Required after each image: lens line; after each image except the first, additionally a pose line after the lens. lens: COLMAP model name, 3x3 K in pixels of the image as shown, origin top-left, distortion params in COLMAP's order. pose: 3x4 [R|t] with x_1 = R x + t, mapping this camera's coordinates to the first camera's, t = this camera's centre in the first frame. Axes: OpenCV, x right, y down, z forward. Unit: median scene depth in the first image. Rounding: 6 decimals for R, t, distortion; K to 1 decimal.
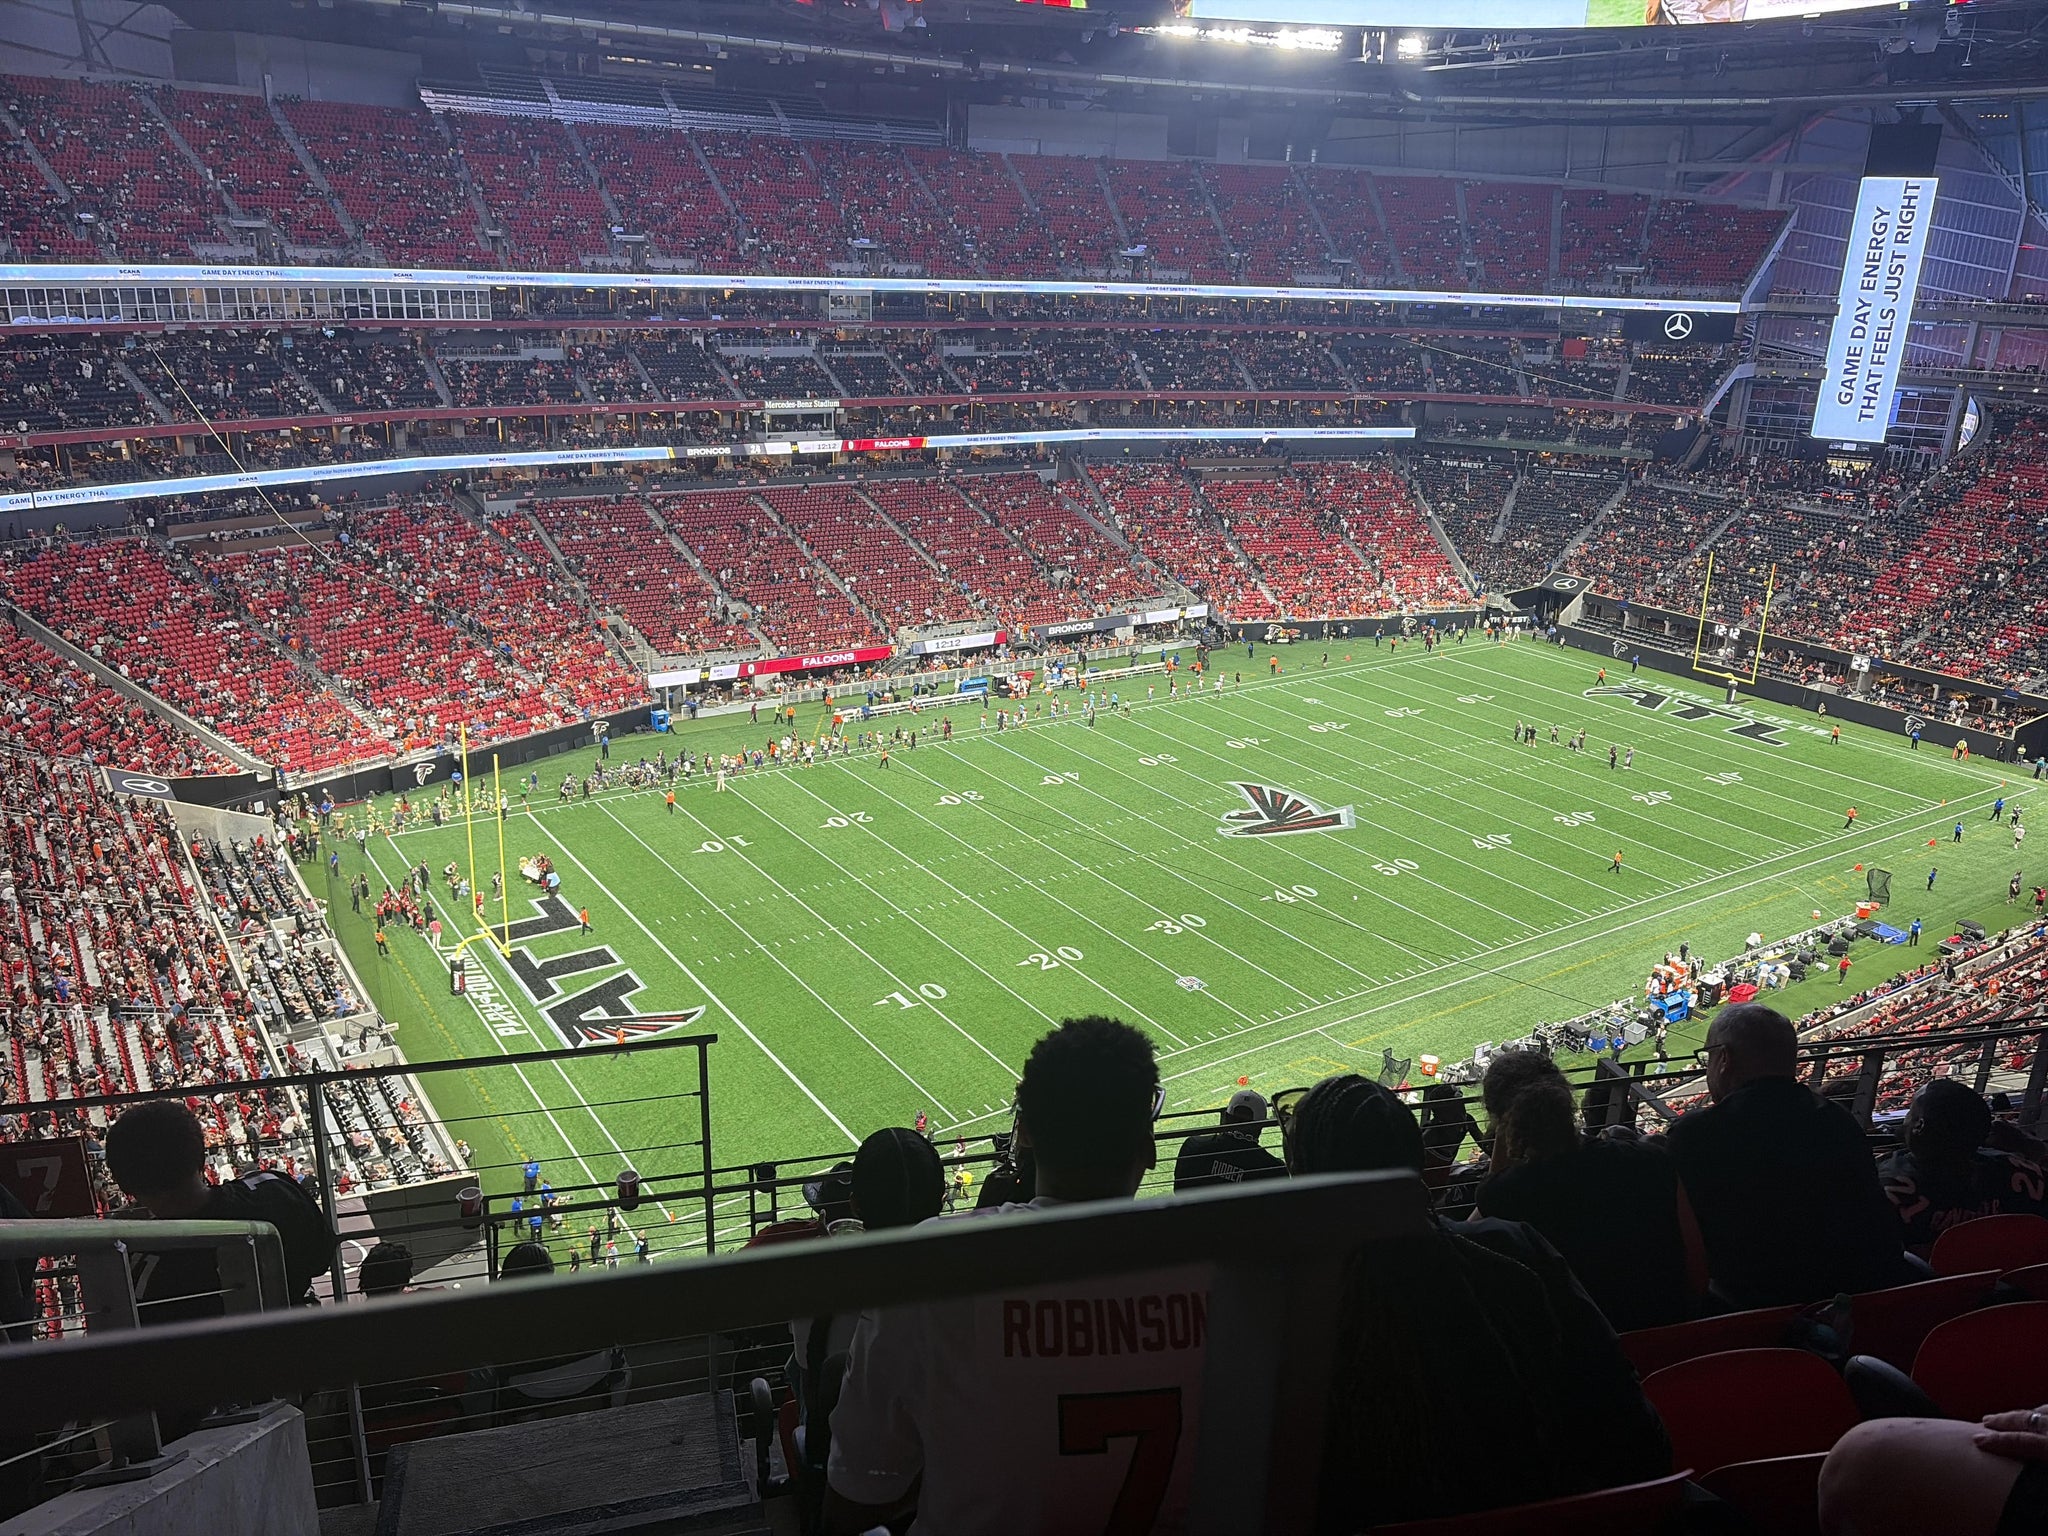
lens RADIAL K [[1597.7, 0, 1015.6], [0, 1597.7, 757.5], [0, 0, 1]] dist [0.031835, -0.003067]
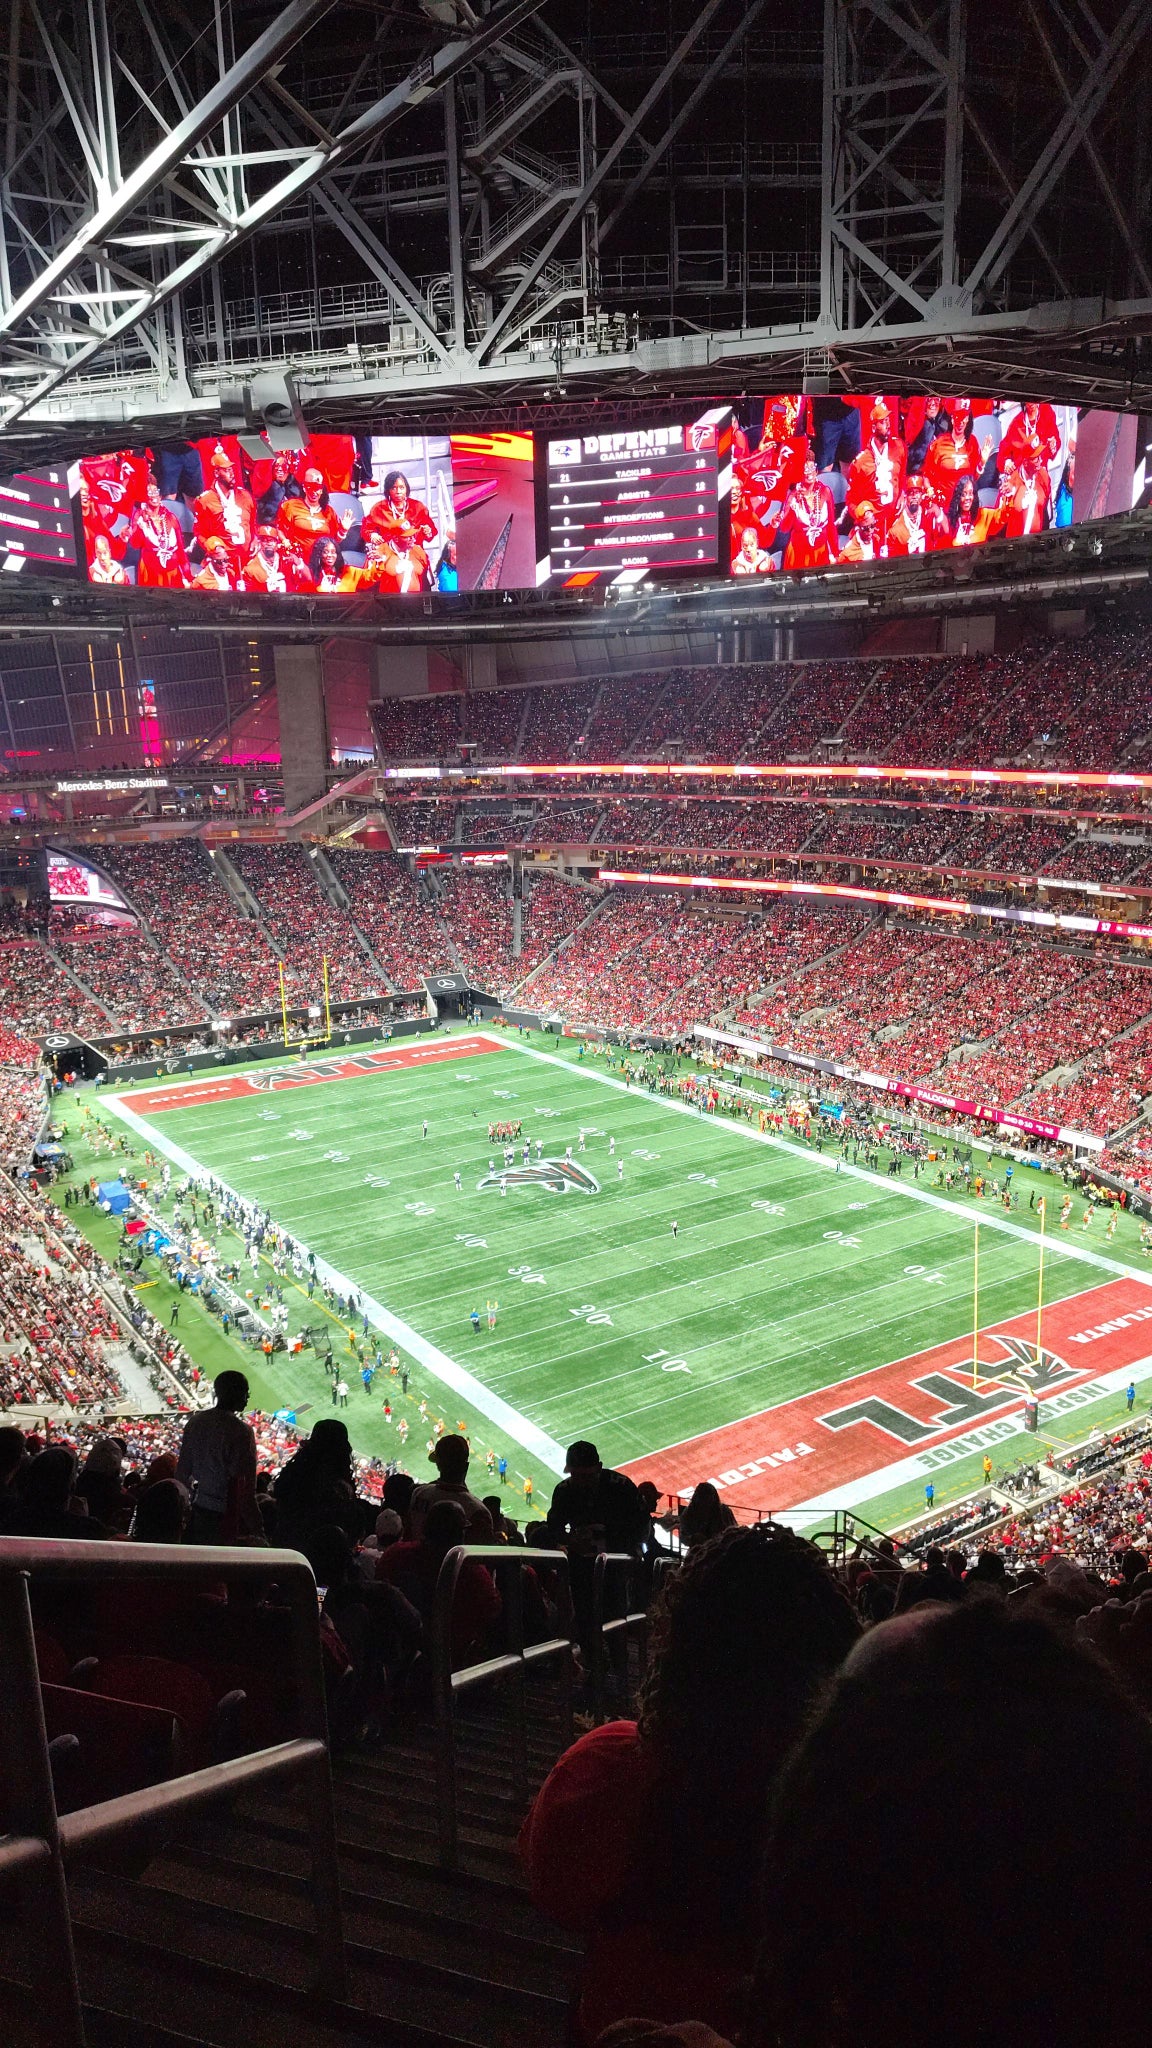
lens RADIAL K [[1395.8, 0, 576.0], [0, 1395.8, 1024.0], [0, 0, 1]] dist [0.025060, -0.001974]
pose [[0.019027, -0.257362, 0.966128, -0.643452], [0.337077, 0.911382, 0.236140, -0.242271], [-0.941285, 0.321166, 0.104092, 0.573067]]
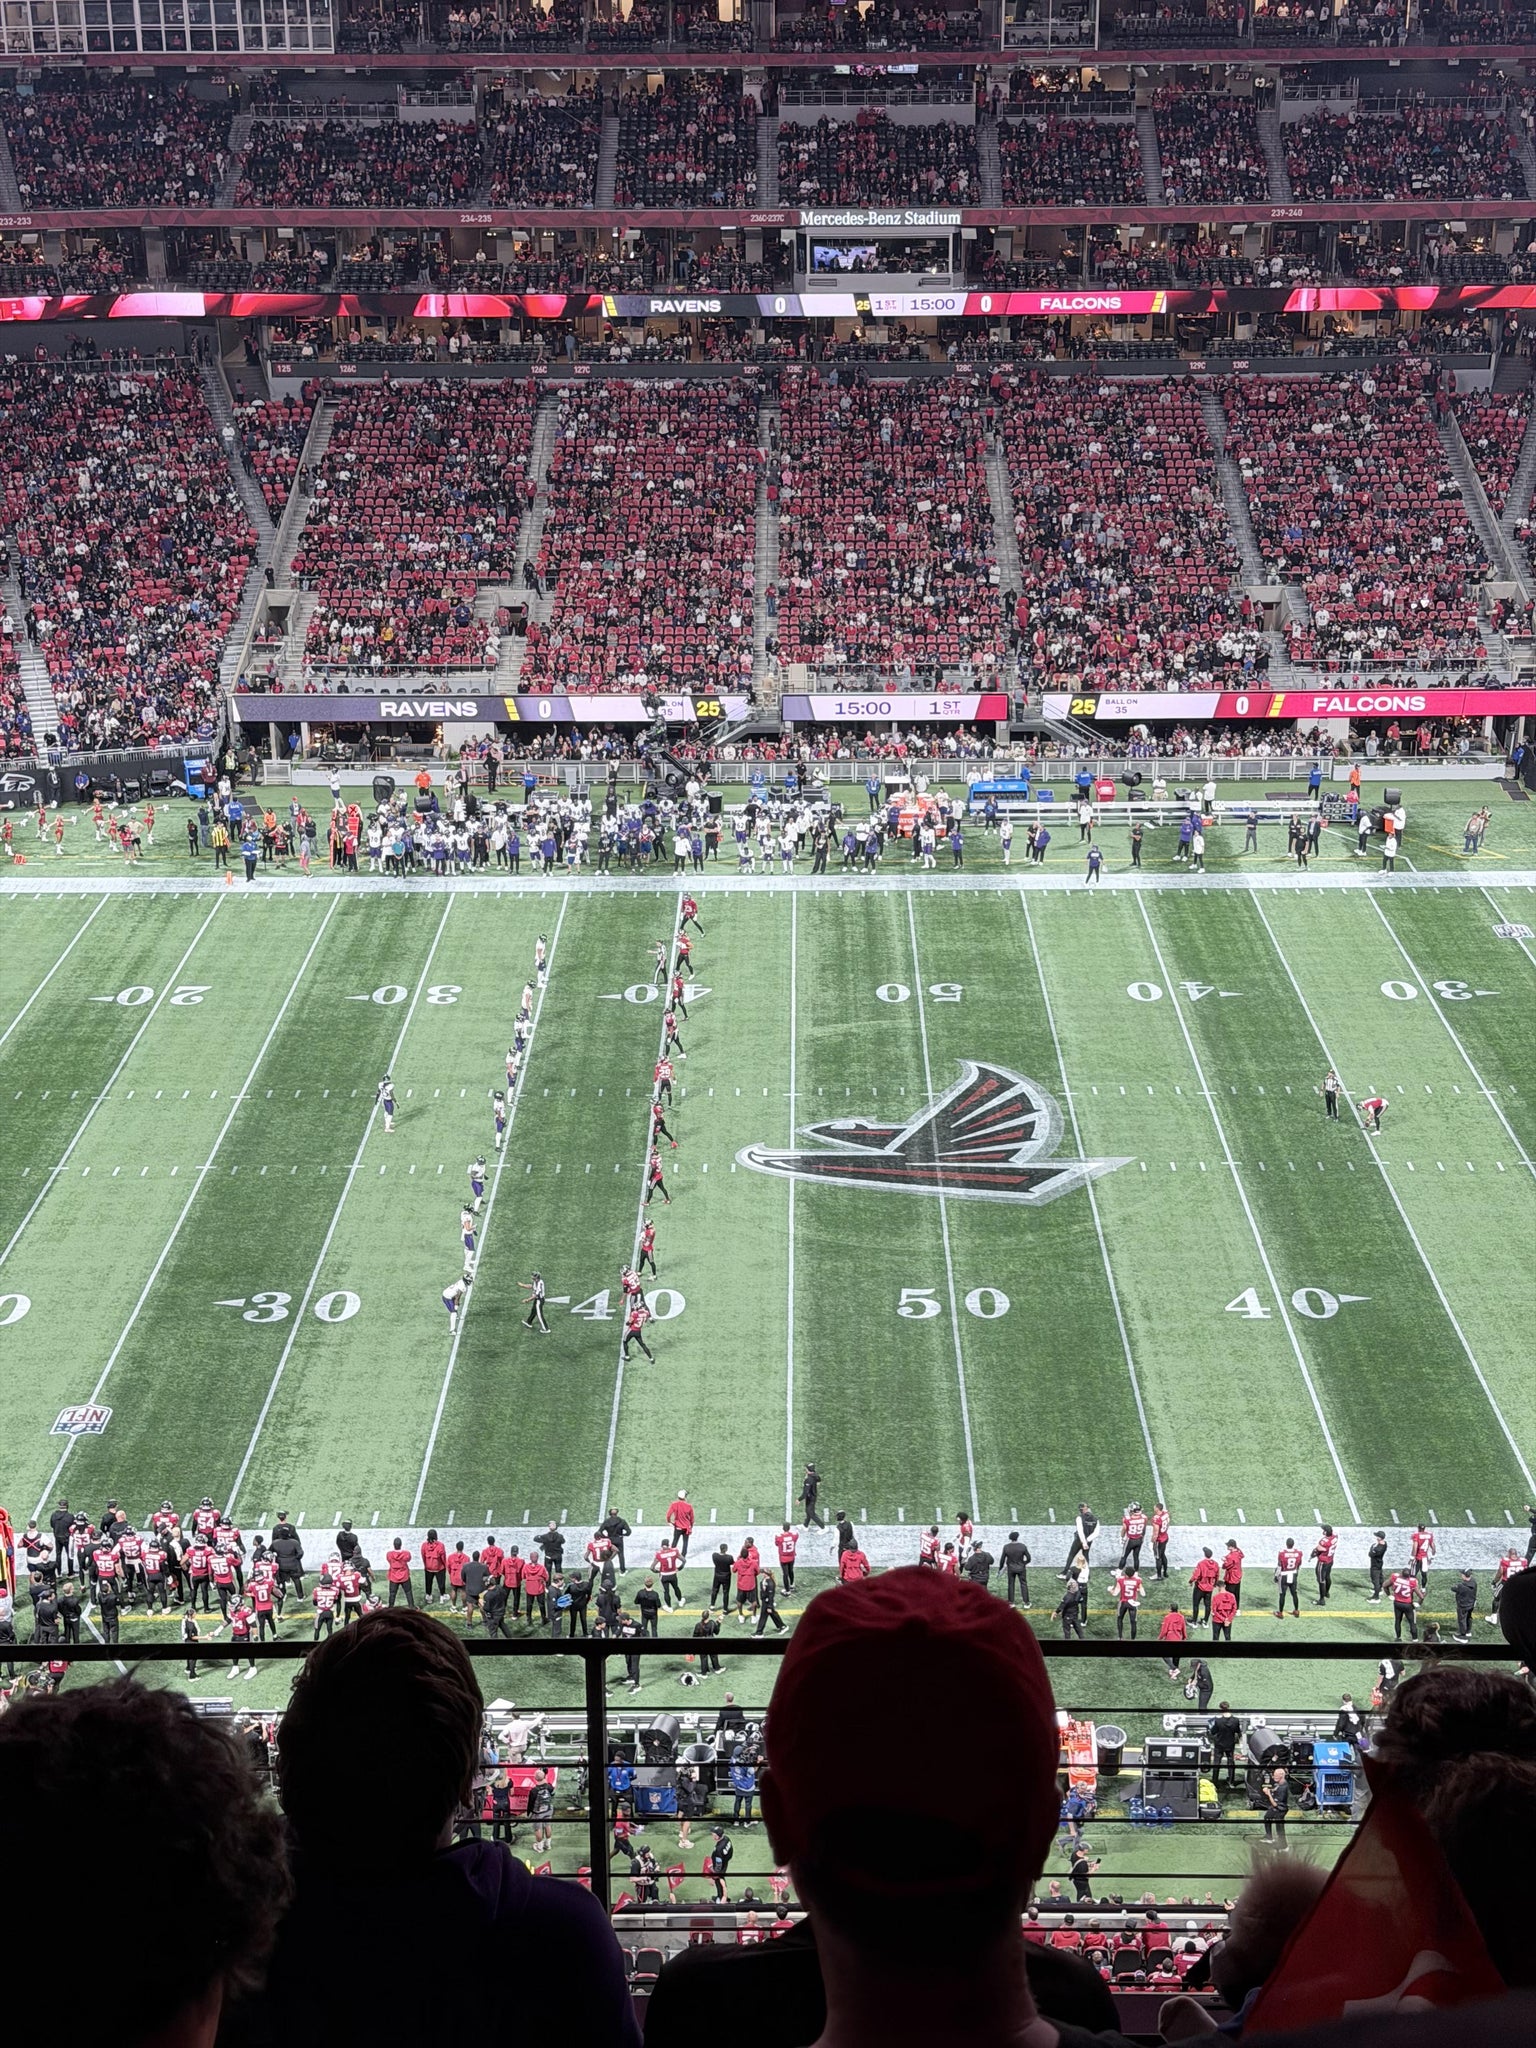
lens RADIAL K [[2938.6, 0, 768.0], [0, 2938.6, 1024.0], [0, 0, 1]] dist [0.344167, 0.002174]
pose [[0.809777, 0.197923, -0.552347, 0.453096], [-0.147384, 0.979819, 0.135026, -0.087281], [0.567925, -0.027934, 0.822606, 0.135242]]
